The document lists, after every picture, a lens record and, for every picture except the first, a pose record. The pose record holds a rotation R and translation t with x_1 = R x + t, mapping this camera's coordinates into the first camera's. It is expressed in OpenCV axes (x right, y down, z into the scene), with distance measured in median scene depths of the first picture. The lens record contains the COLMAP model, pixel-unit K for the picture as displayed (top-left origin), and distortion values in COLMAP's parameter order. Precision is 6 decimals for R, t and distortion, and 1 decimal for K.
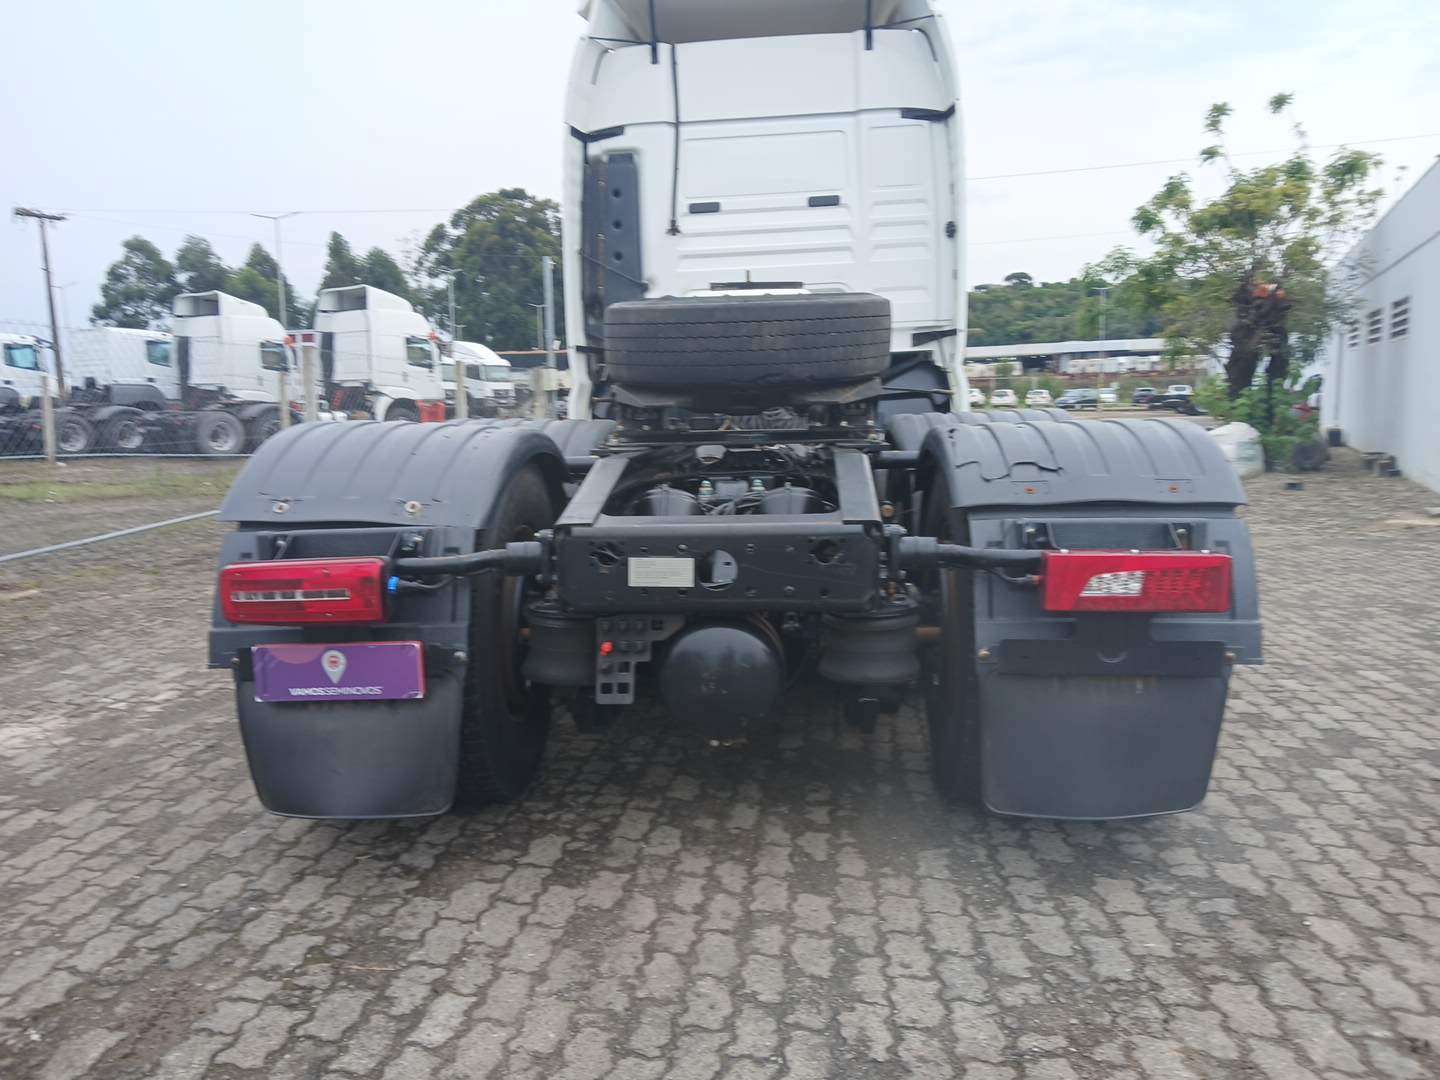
lens RADIAL K [[1100.3, 0, 726.5], [0, 1100.3, 532.3], [0, 0, 1]] dist [0.053873, -0.110425]
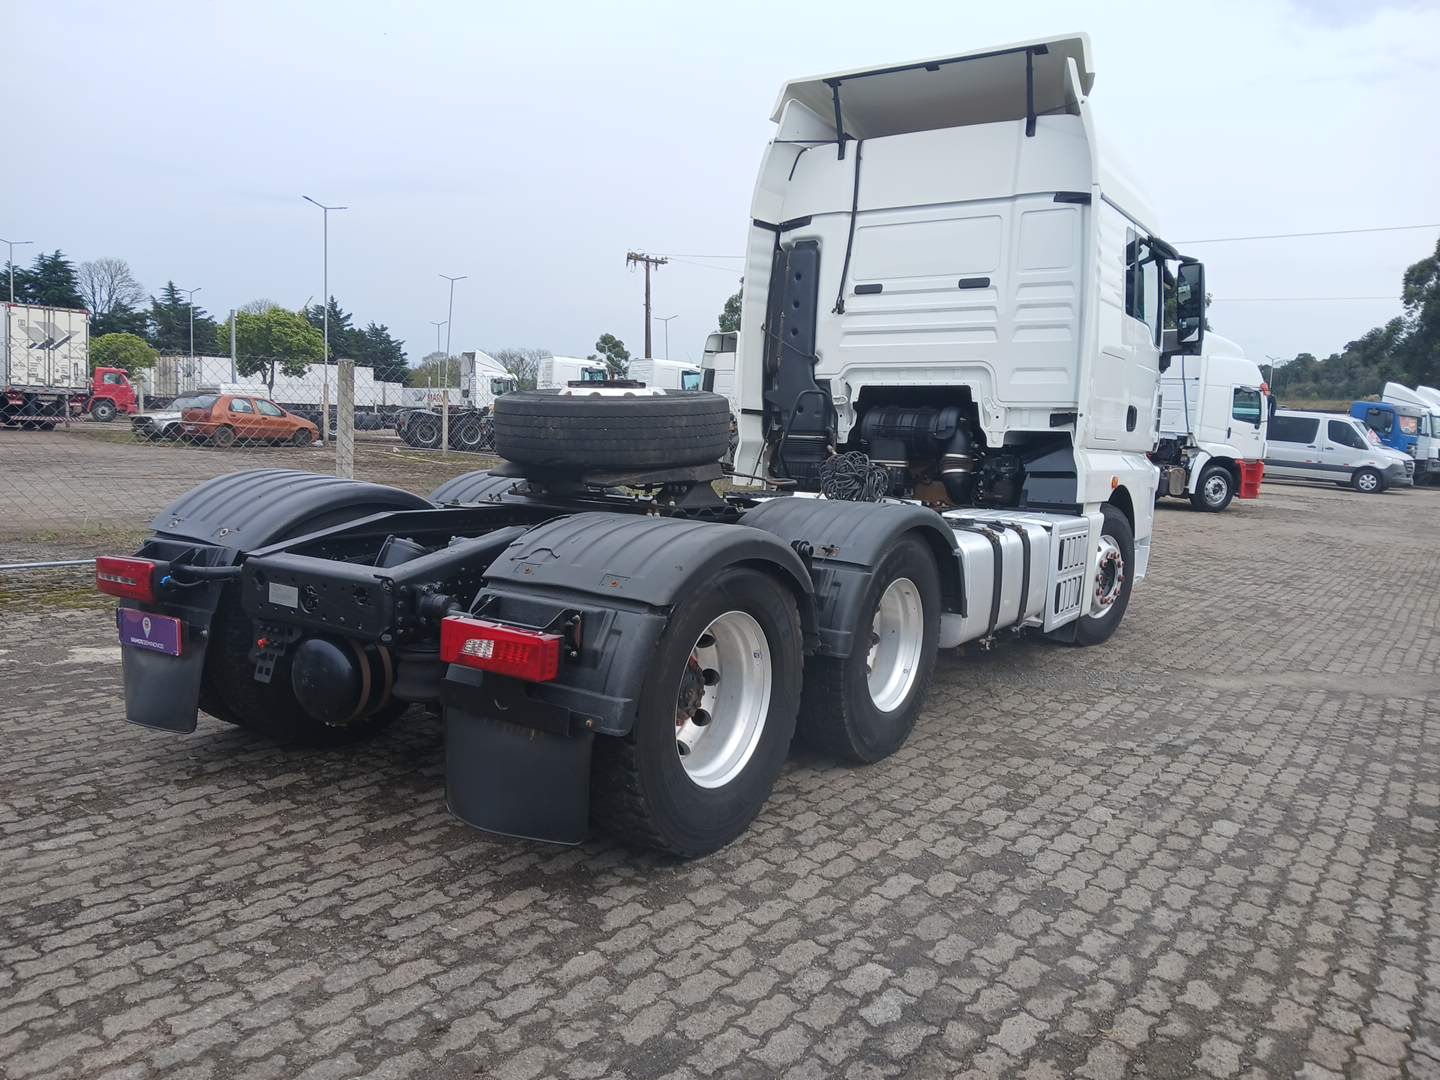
lens RADIAL K [[1085.2, 0, 720.0], [0, 1085.2, 540.0], [0, 0, 1]] dist [0.037510, -0.079609]
pose [[0.879303, 0.109519, -0.463499, 0.917650], [-0.119602, 0.992792, 0.007687, -0.096330], [0.461000, 0.048676, 0.886064, -0.006869]]
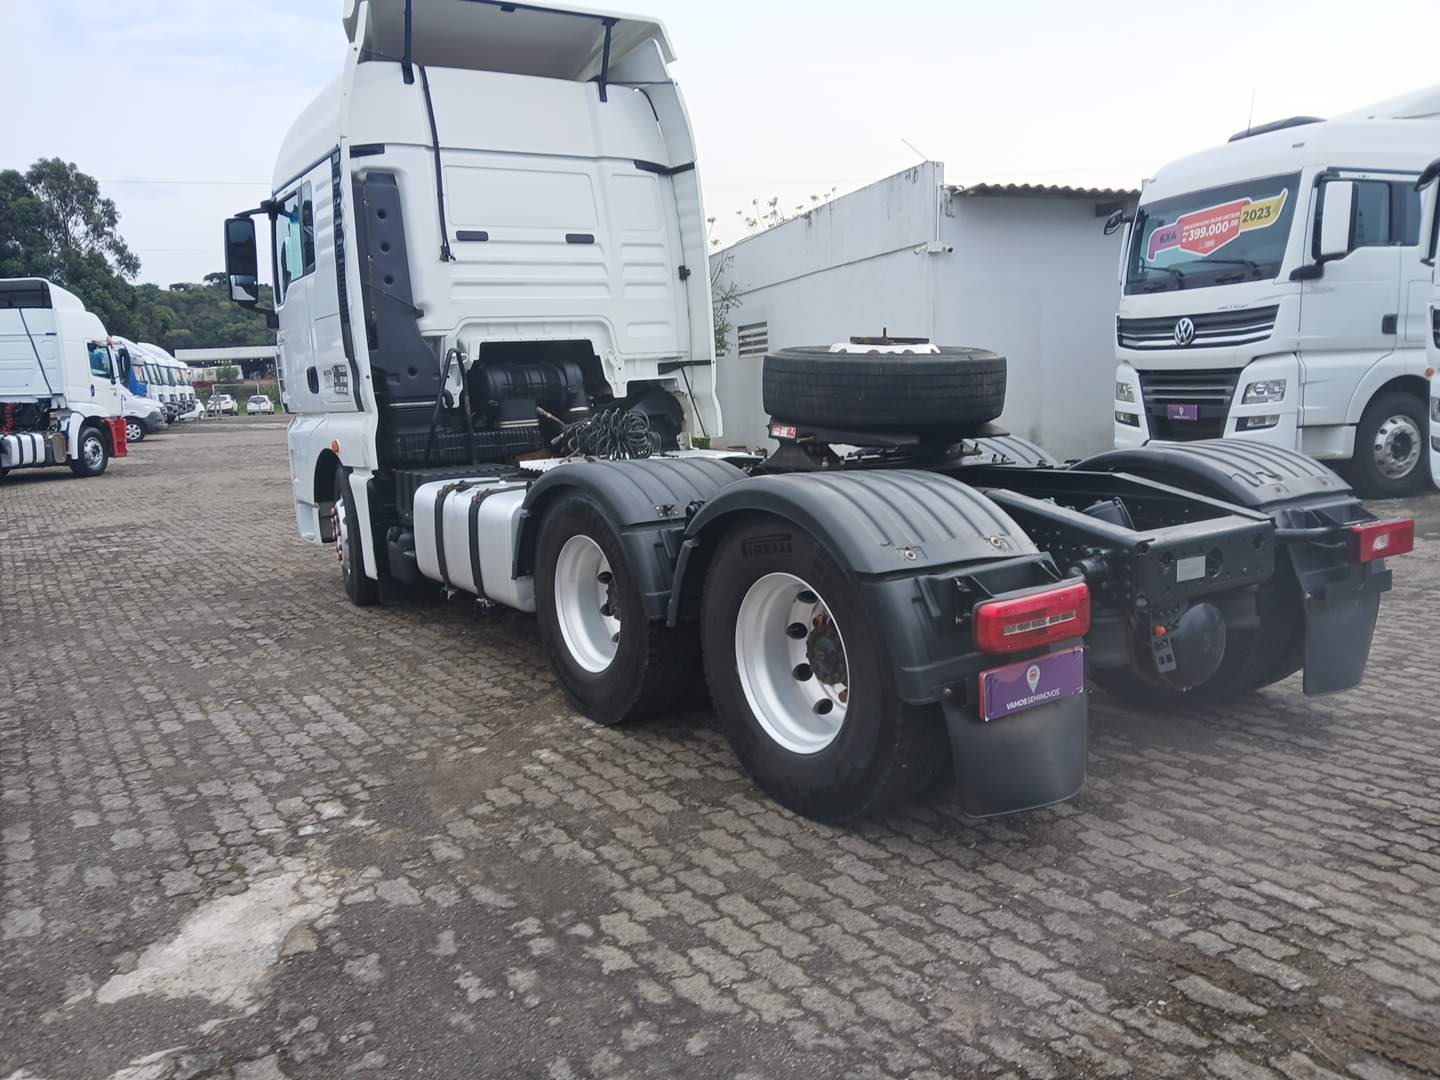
lens RADIAL K [[1085.2, 0, 720.0], [0, 1085.2, 540.0], [0, 0, 1]] dist [0.037510, -0.079609]
pose [[0.792119, -0.097218, 0.602574, -1.127178], [0.095259, 0.994827, 0.035279, -0.086466], [-0.602887, 0.029455, 0.797283, 0.225221]]
